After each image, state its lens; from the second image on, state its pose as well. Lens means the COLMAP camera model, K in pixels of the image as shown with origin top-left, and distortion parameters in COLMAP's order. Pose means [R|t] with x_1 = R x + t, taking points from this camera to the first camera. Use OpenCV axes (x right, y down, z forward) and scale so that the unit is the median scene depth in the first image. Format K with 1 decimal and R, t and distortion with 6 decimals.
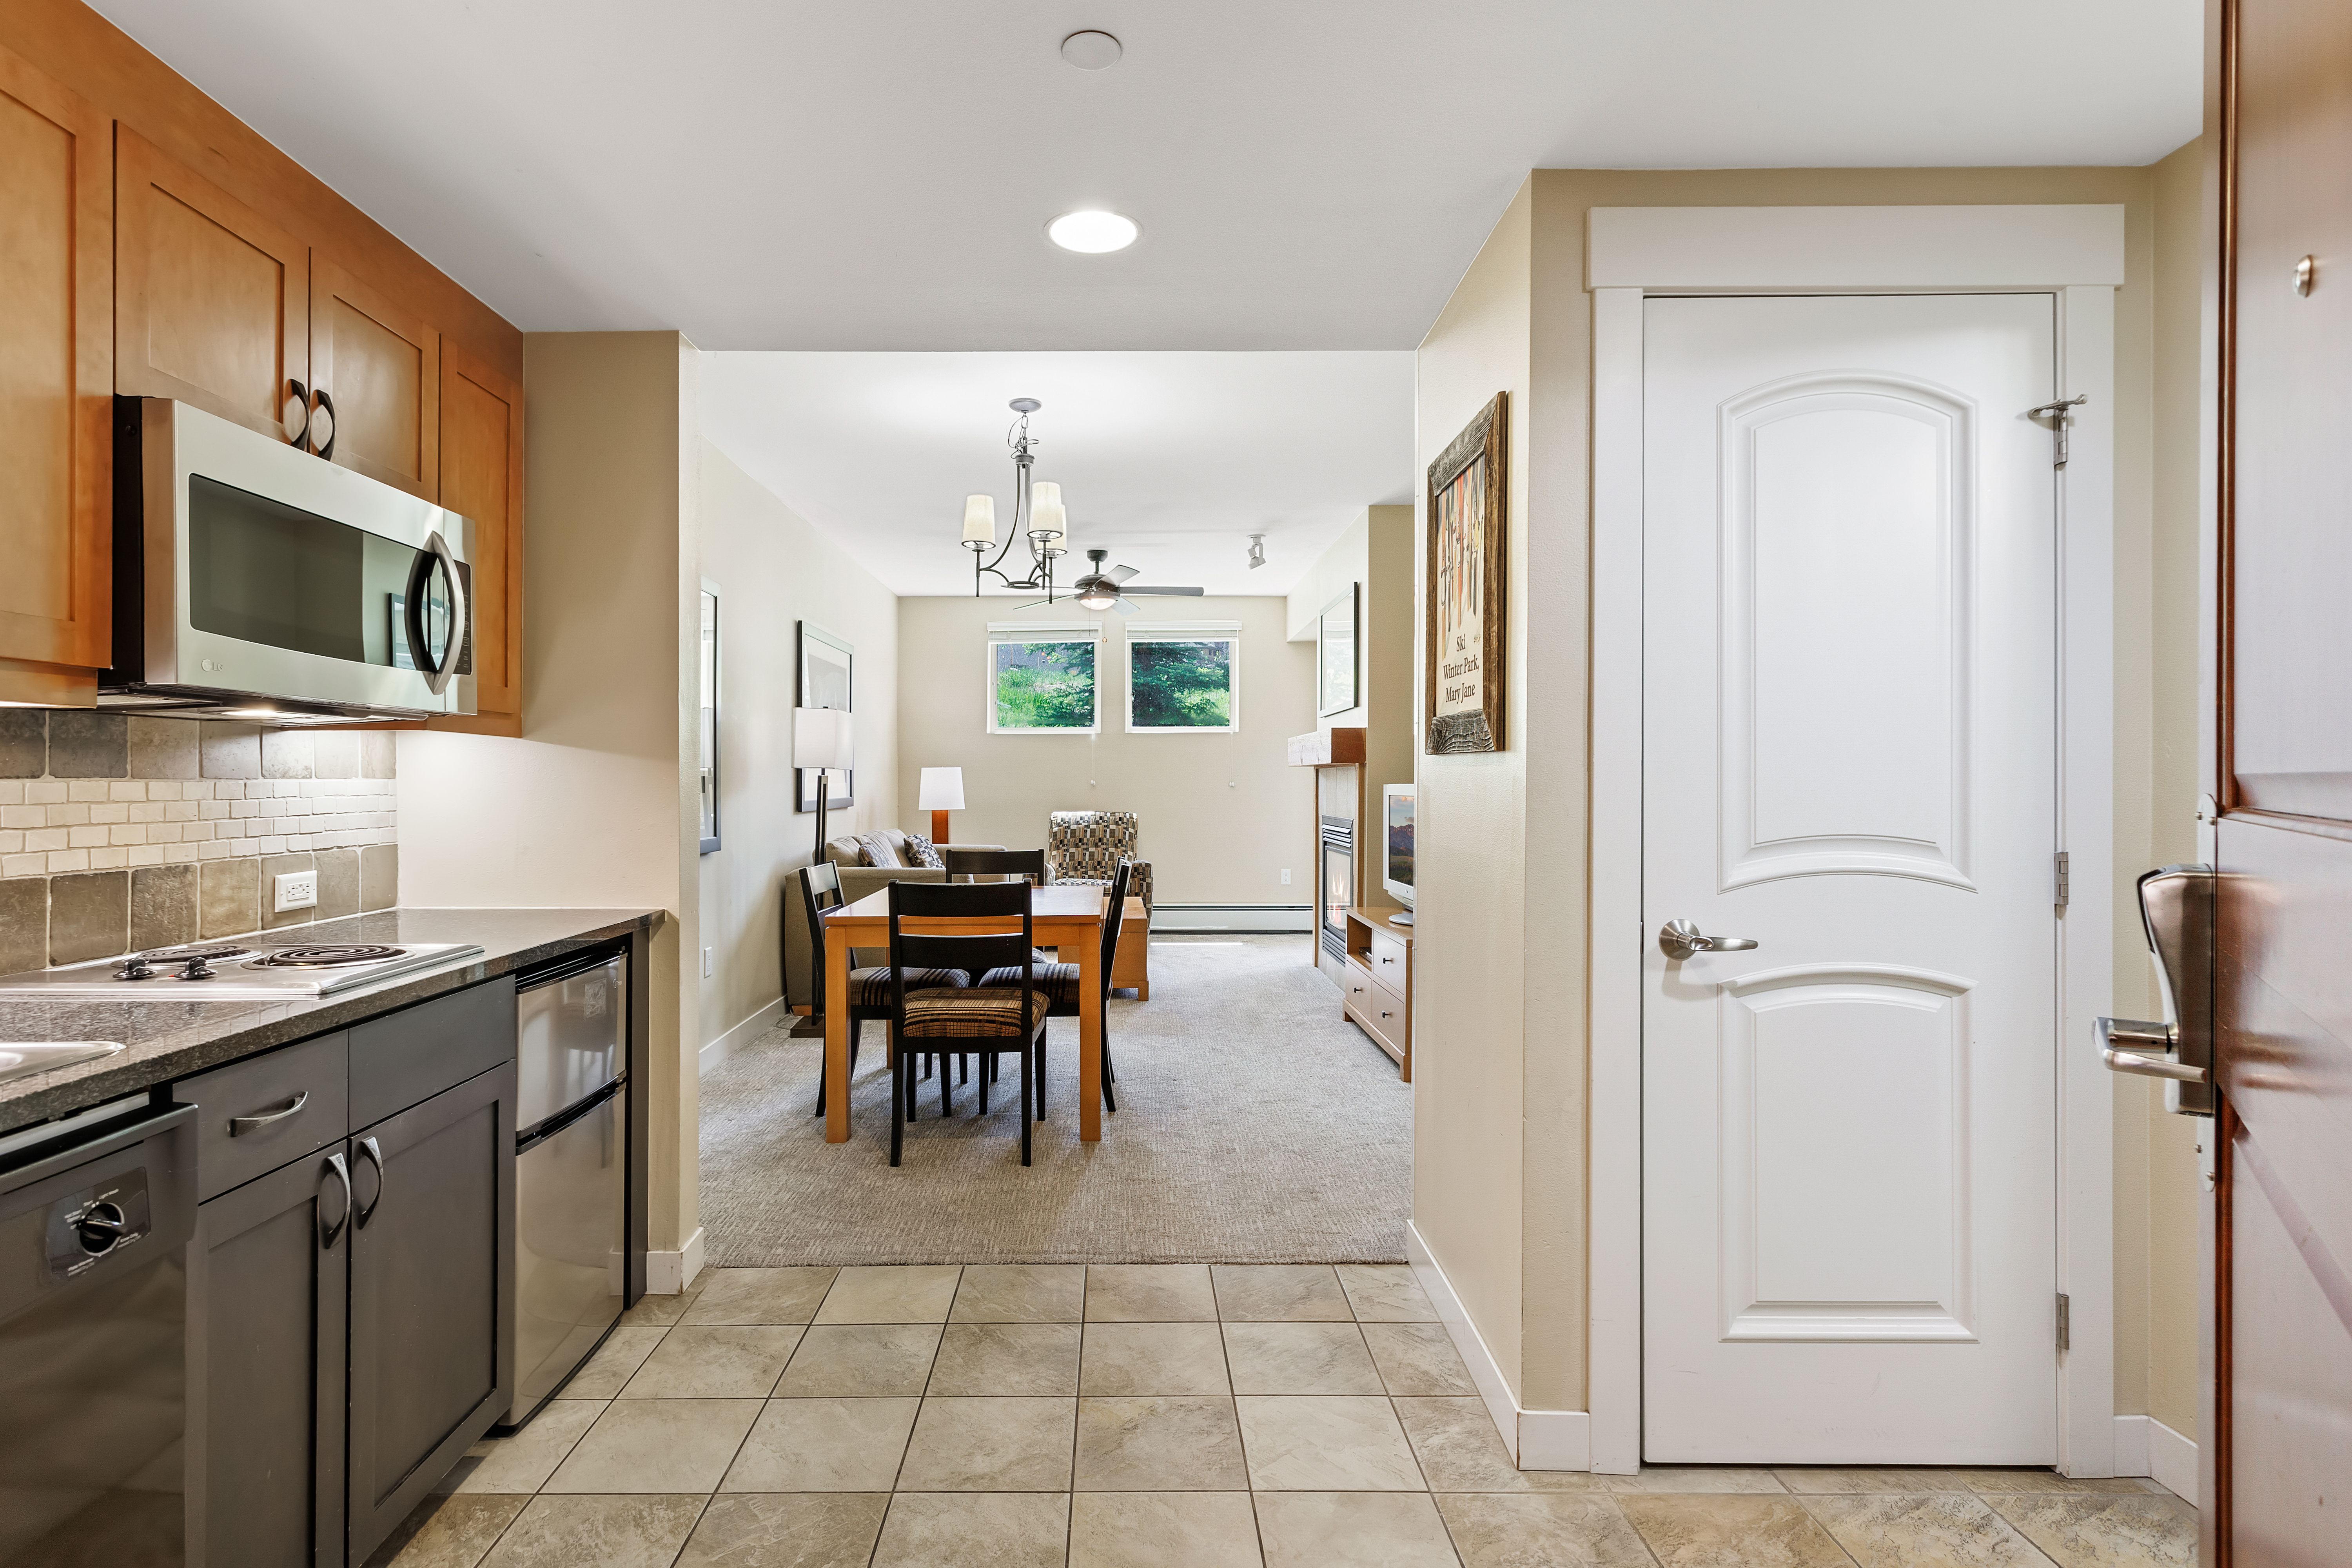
lens RADIAL K [[1164.1, 0, 1107.2], [0, 1164.1, 786.2], [0, 0, 1]] dist [0.010410, 0.001417]
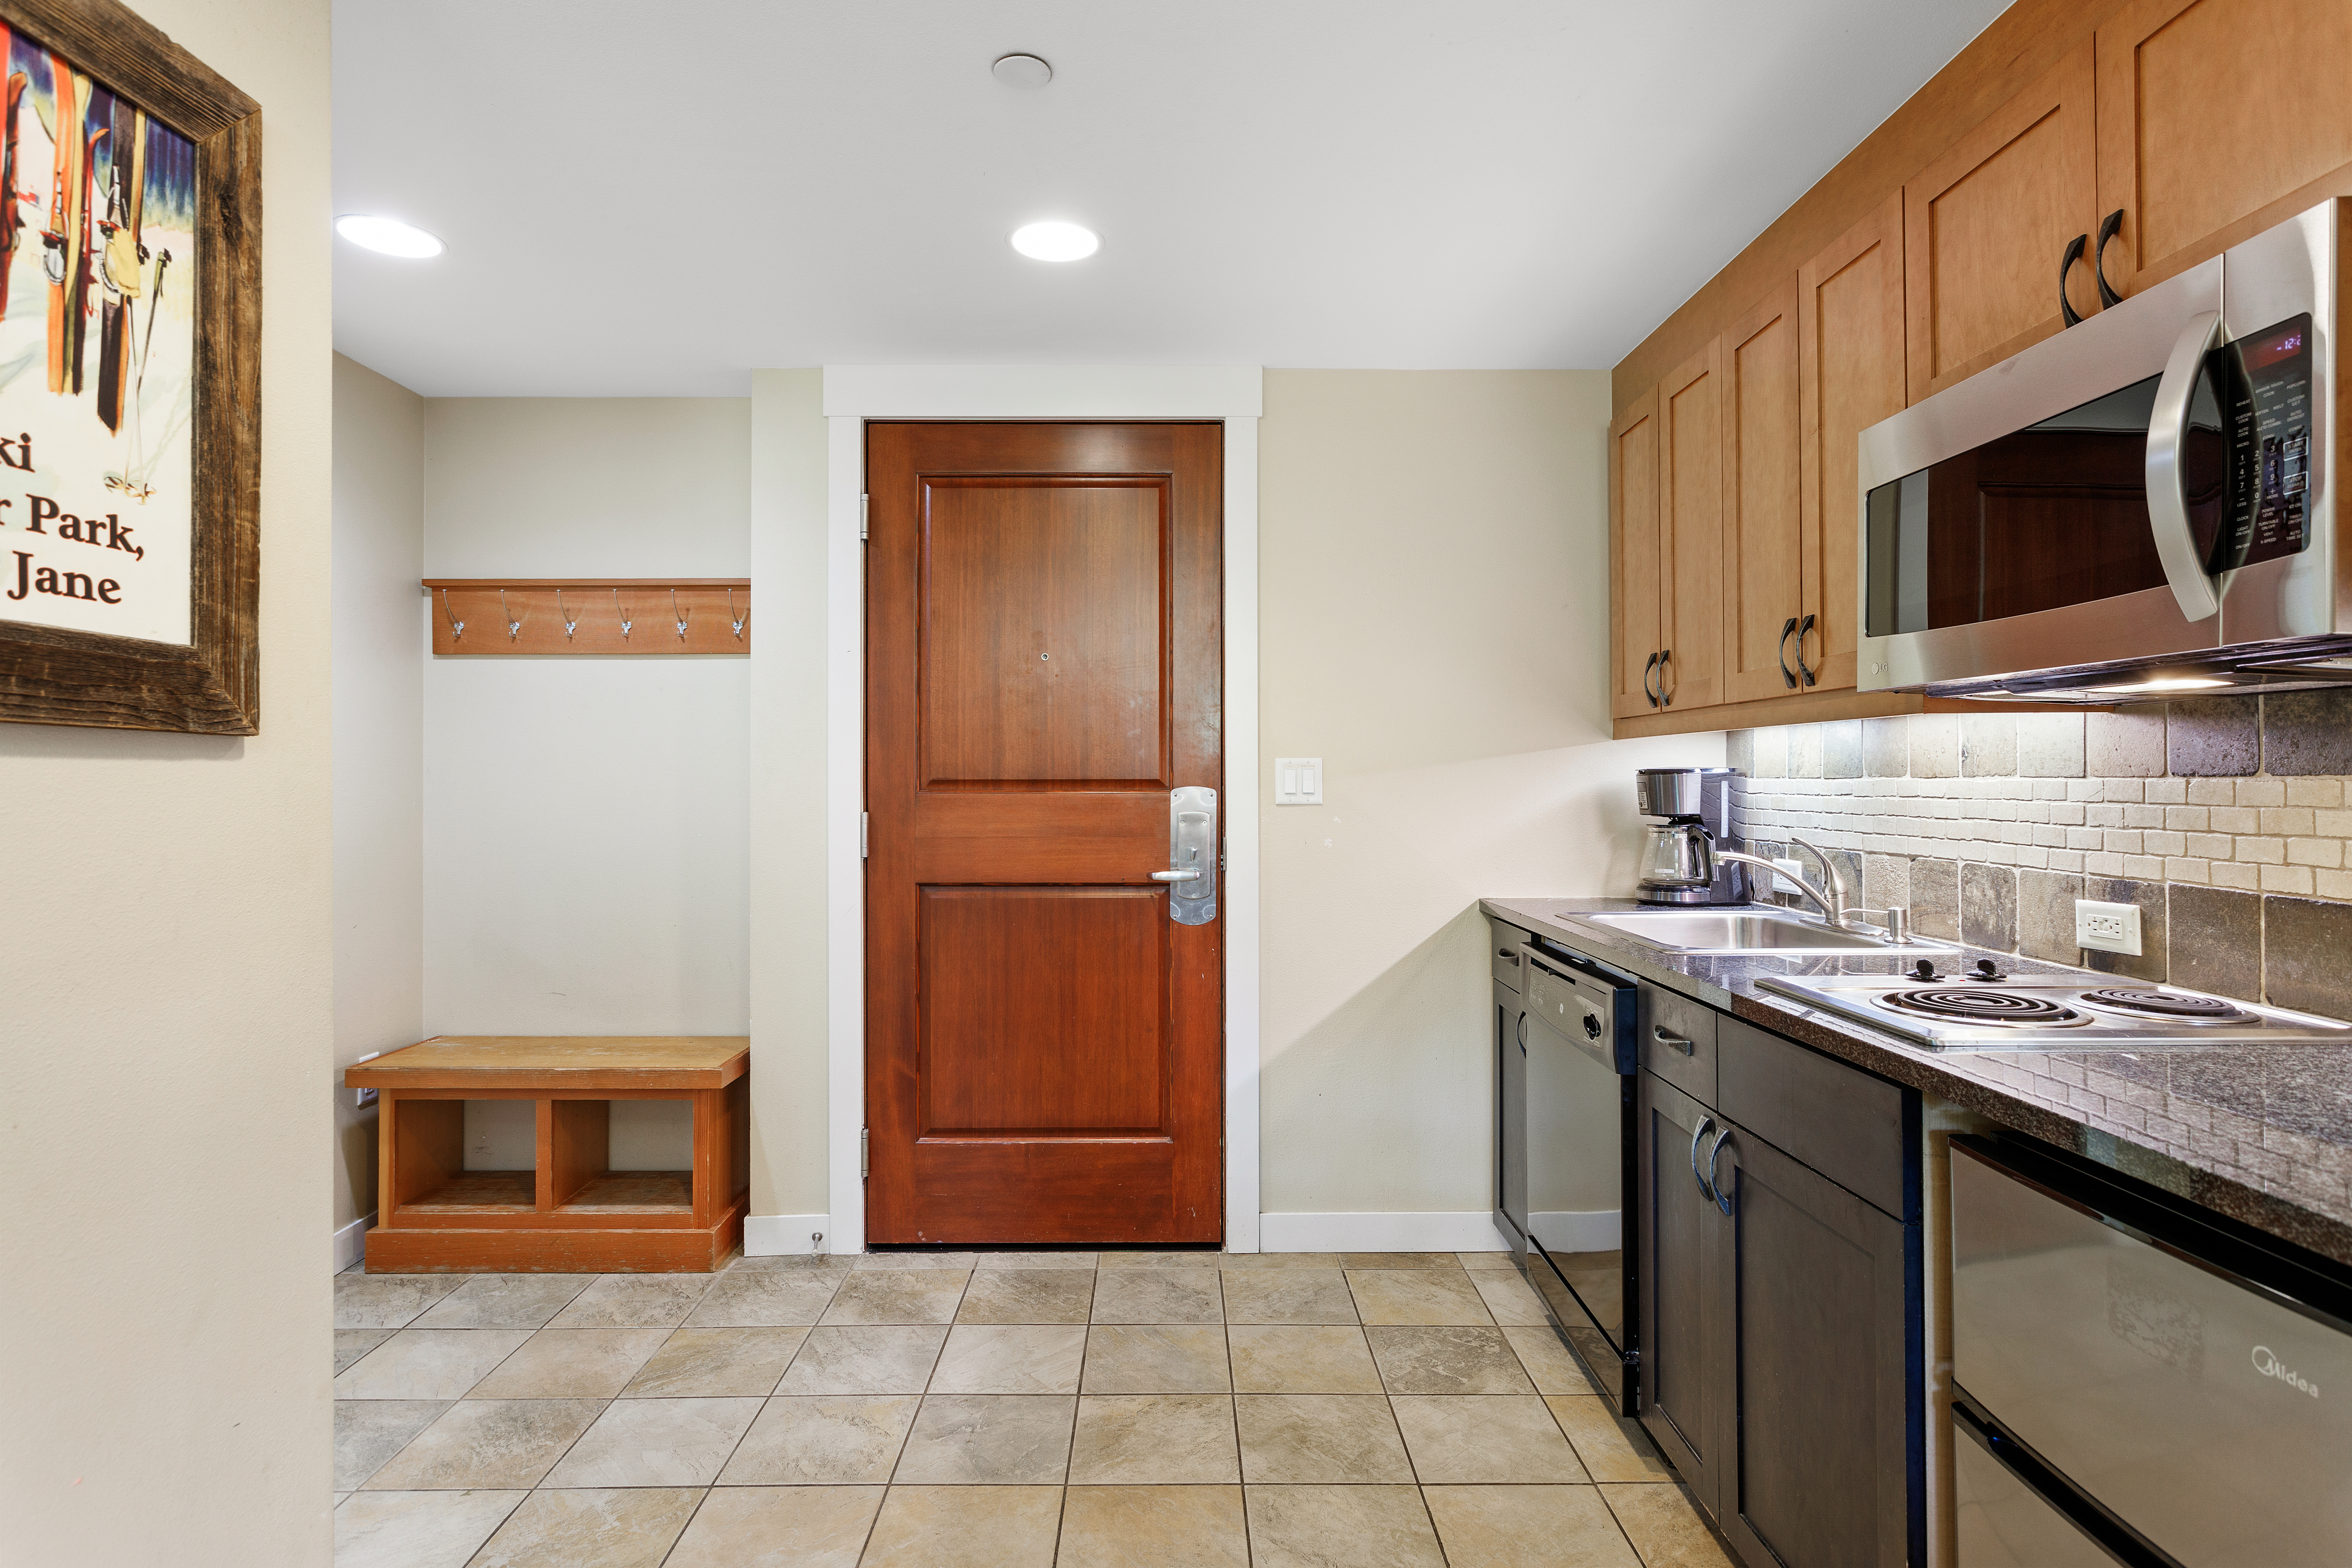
lens RADIAL K [[1205.1, 0, 1176.9], [0, 1205.1, 768.4], [0, 0, 1]] dist [-0.008051, 0.006707]
pose [[-0.999852, 0.004360, -0.016668, -0.084674], [0.004386, 0.999989, -0.001513, -0.010103], [0.016661, -0.001586, -0.999860, 1.301843]]
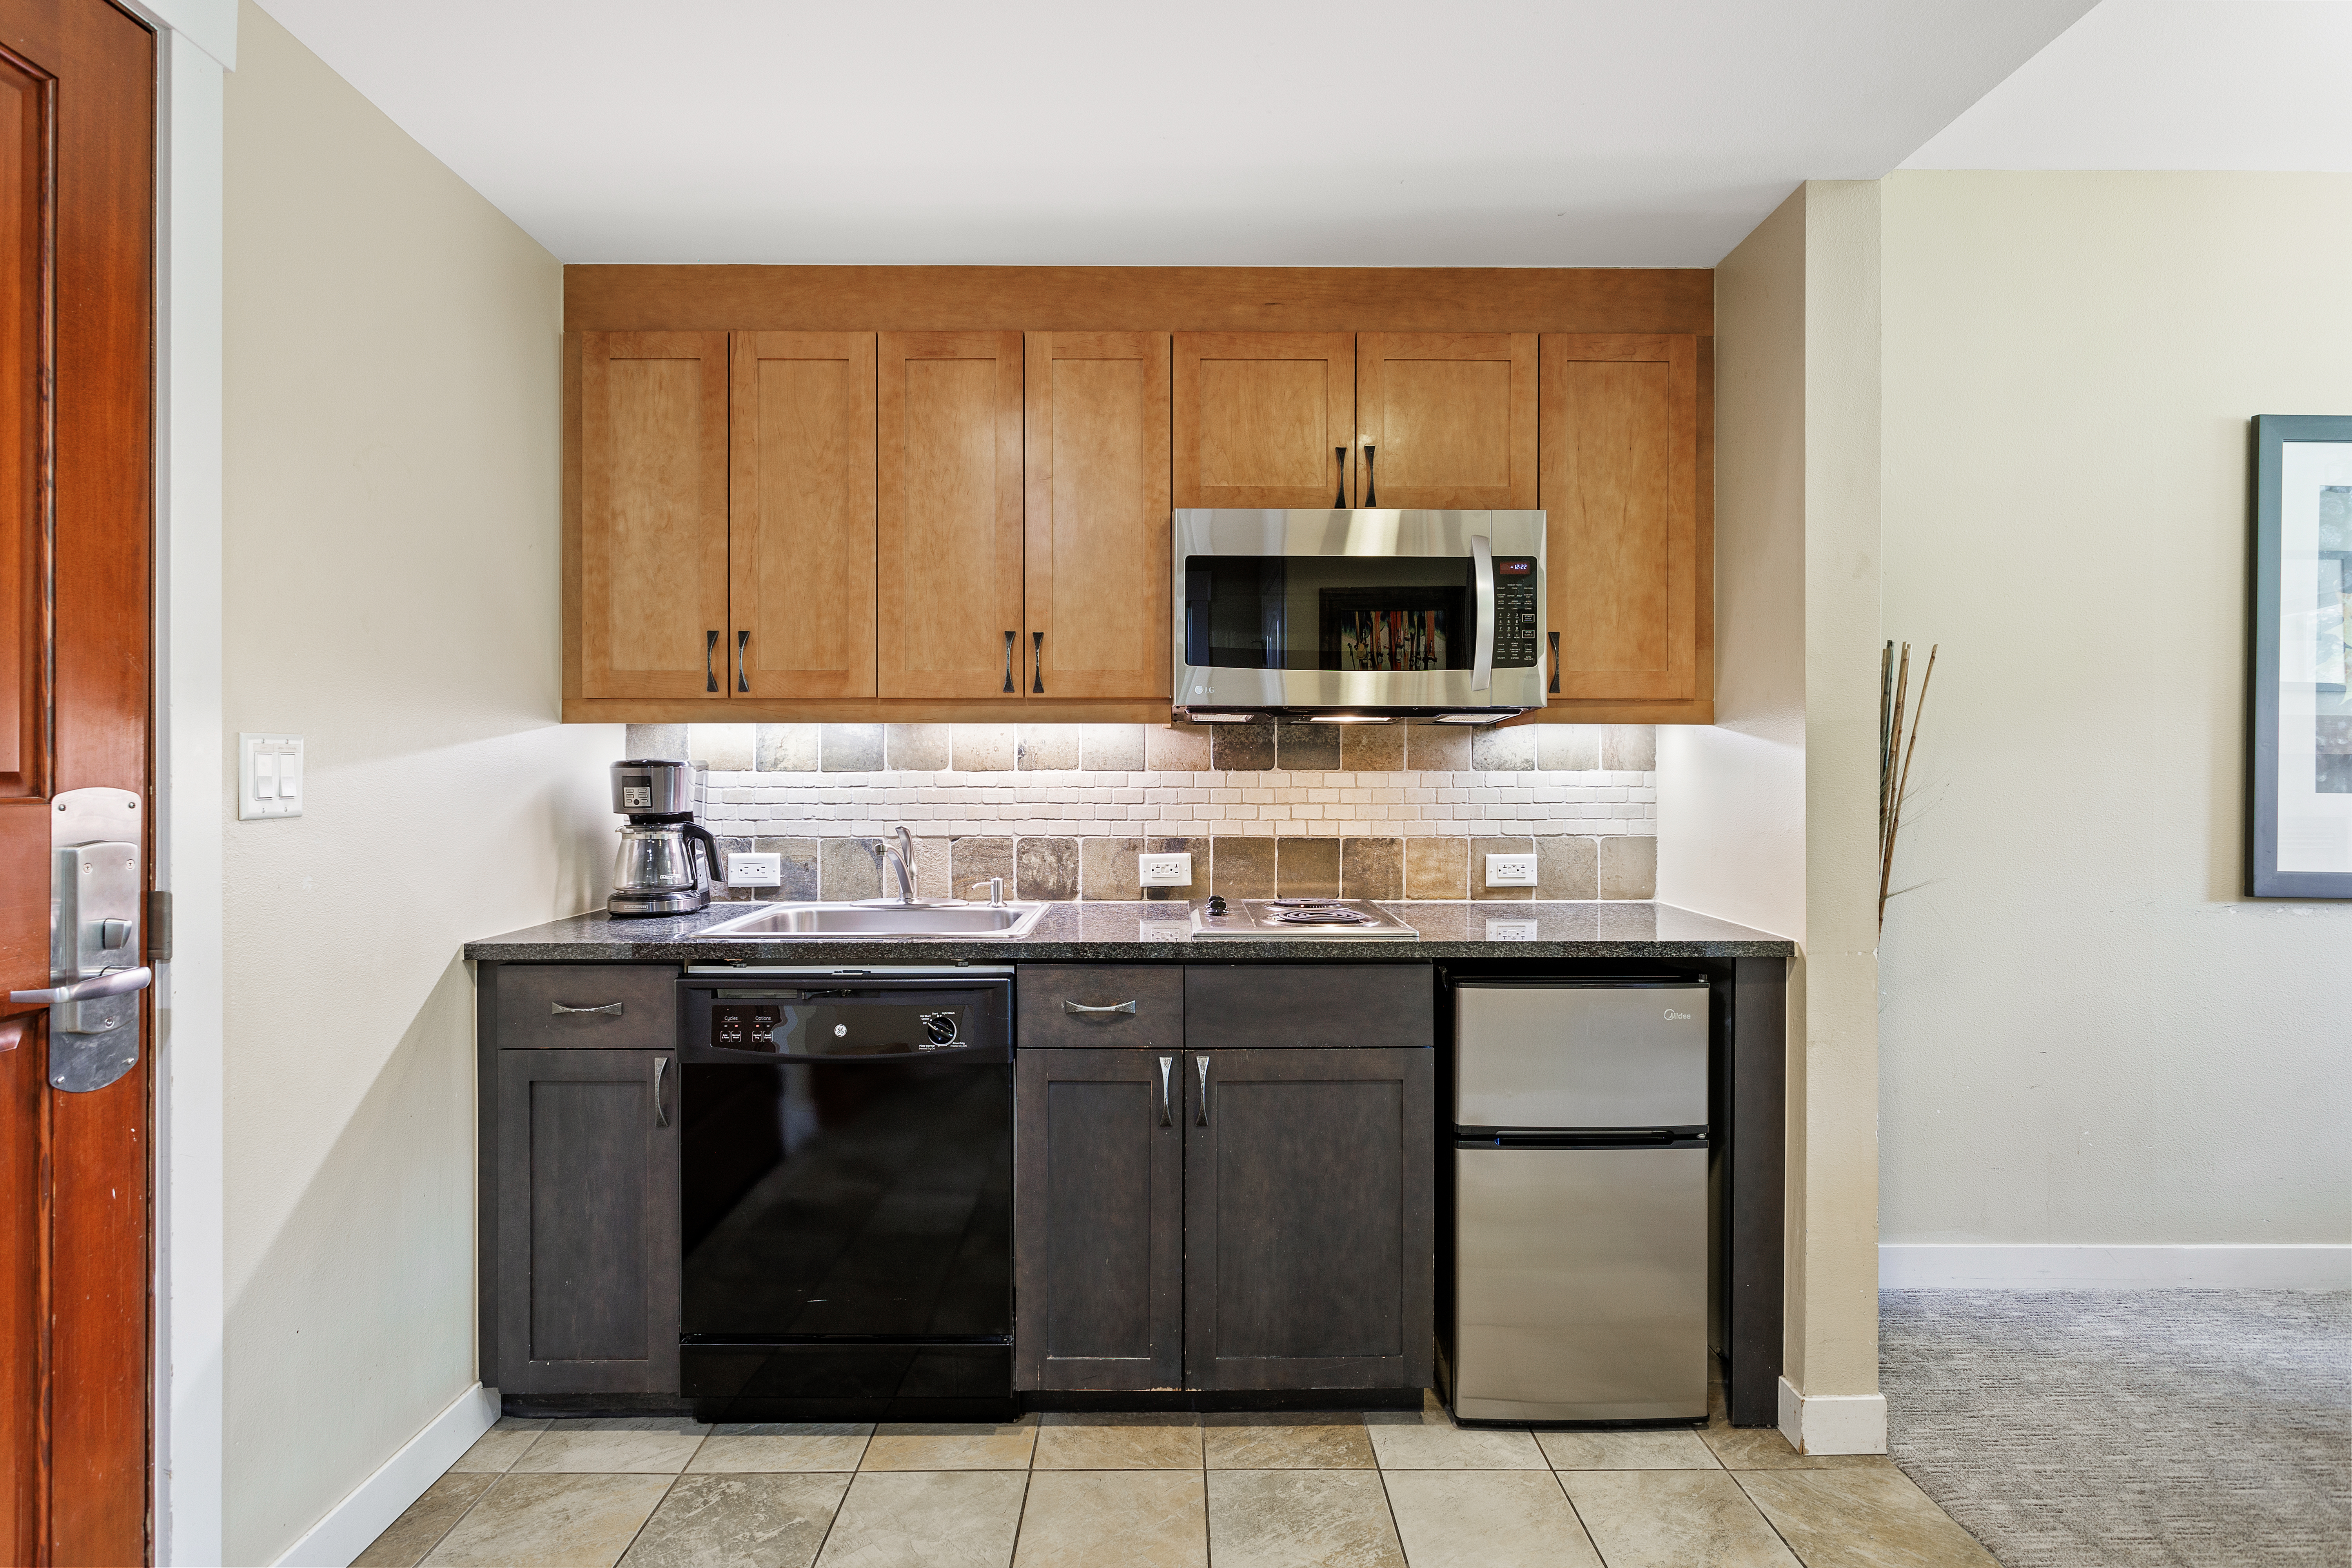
lens RADIAL K [[1205.1, 0, 1176.9], [0, 1205.1, 768.4], [0, 0, 1]] dist [-0.008051, 0.006707]
pose [[0.014545, 0.000153, -0.999894, 0.422632], [-0.006697, 0.999978, 0.000056, -0.005928], [0.999872, 0.006696, 0.014546, 0.605235]]
